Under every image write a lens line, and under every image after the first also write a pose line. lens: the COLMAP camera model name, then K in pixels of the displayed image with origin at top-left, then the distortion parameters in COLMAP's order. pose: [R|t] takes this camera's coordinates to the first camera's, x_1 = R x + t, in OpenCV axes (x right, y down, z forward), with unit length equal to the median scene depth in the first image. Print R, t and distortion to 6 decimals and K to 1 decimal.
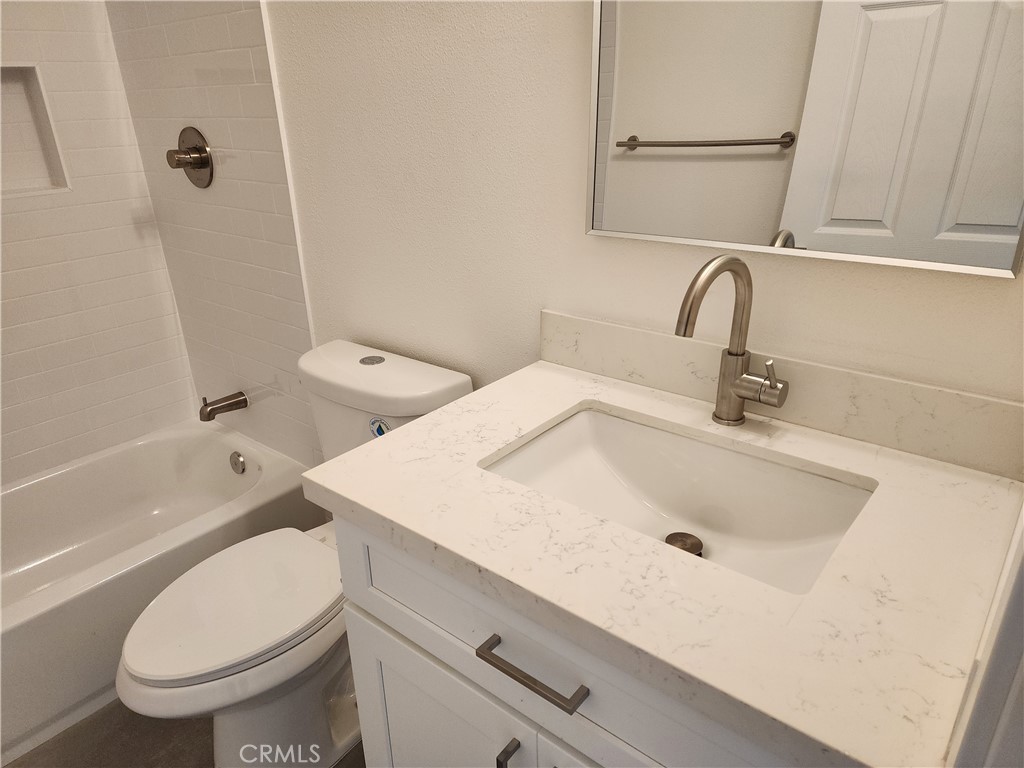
lens RADIAL K [[688.8, 0, 518.6], [0, 688.8, 389.2], [0, 0, 1]] dist [0.103305, -0.096894]
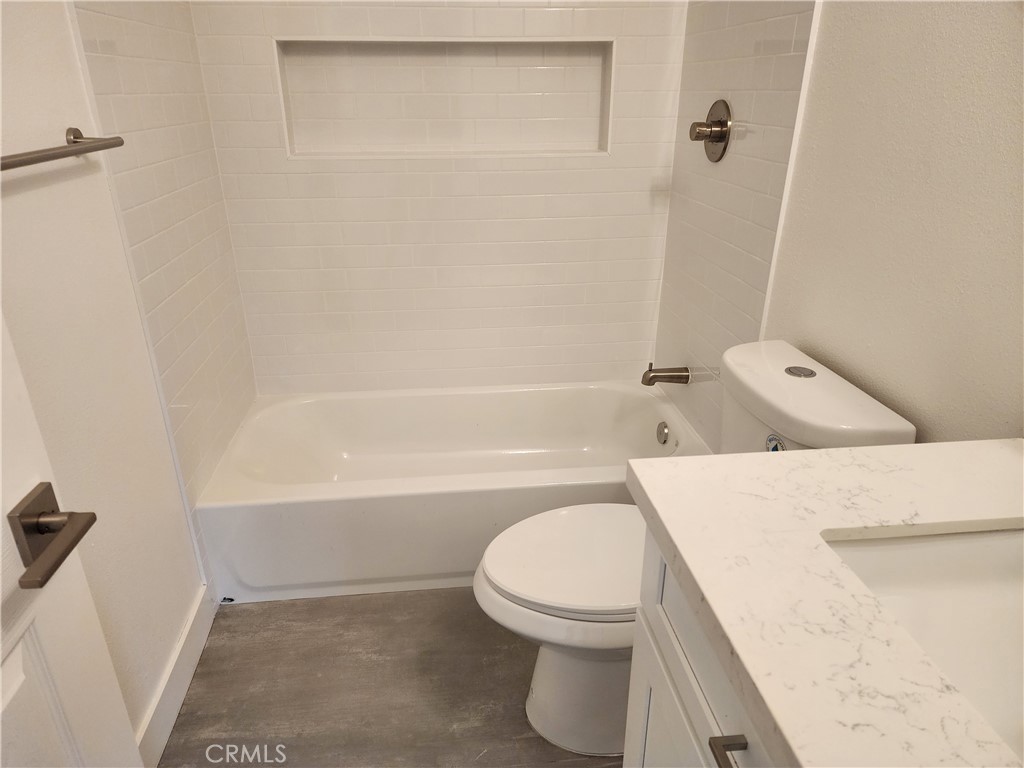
lens RADIAL K [[696.3, 0, 499.4], [0, 696.3, 393.7], [0, 0, 1]] dist [0.073463, -0.059938]
pose [[0.712071, 0.303727, -0.633013, 0.072077], [-0.285929, 0.948885, 0.133648, -0.021755], [0.641249, 0.085830, 0.762518, 0.074046]]
